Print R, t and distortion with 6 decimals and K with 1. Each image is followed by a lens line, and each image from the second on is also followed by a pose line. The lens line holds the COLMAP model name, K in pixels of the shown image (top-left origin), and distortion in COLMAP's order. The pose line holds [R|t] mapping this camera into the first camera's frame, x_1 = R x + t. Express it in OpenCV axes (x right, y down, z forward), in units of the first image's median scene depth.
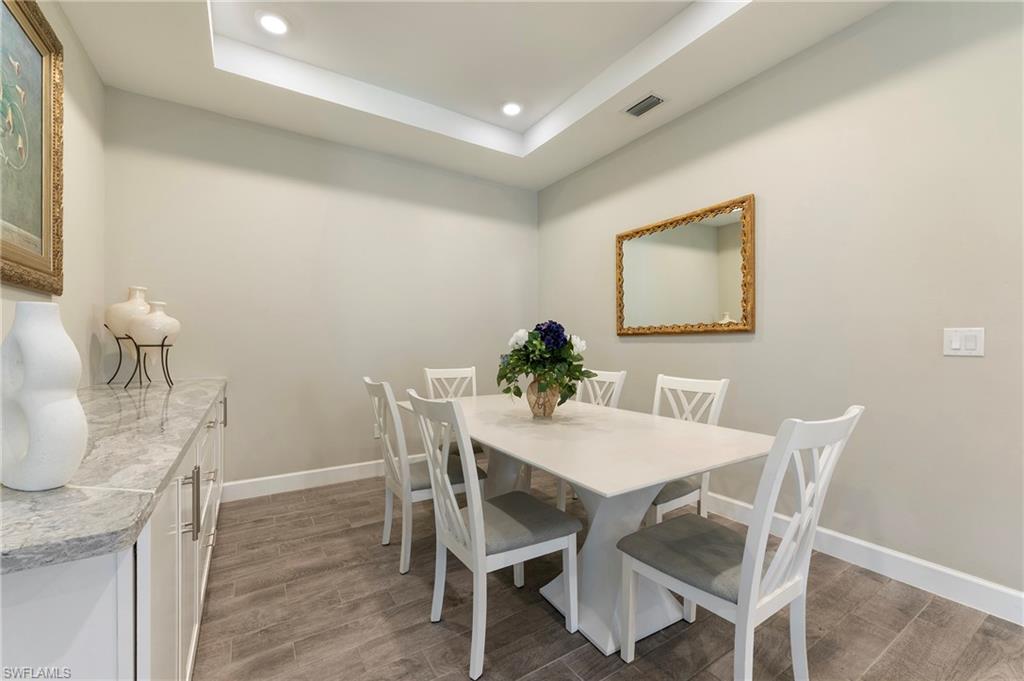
lens RADIAL K [[418.4, 0, 512.0], [0, 418.4, 340.5], [0, 0, 1]] dist [-0.000684, -0.000234]
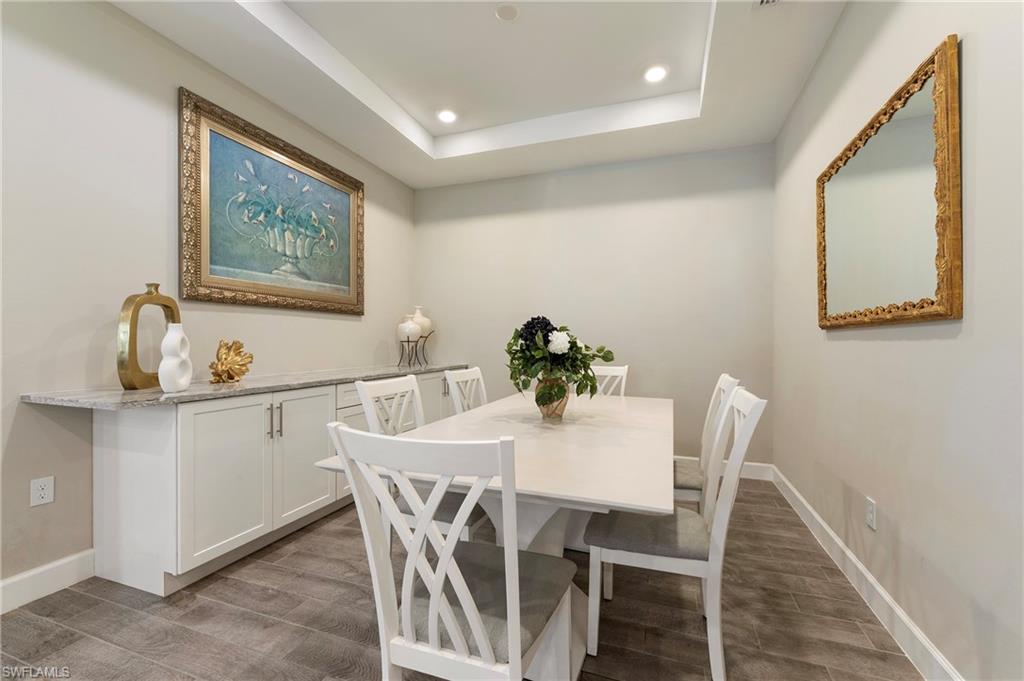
lens RADIAL K [[418.4, 0, 512.0], [0, 418.4, 340.5], [0, 0, 1]] dist [-0.000684, -0.000234]
pose [[0.615215, -0.000652, -0.788359, 0.637044], [0.004416, 0.999987, 0.002619, 0.003570], [0.788347, -0.005092, 0.615210, 0.276410]]
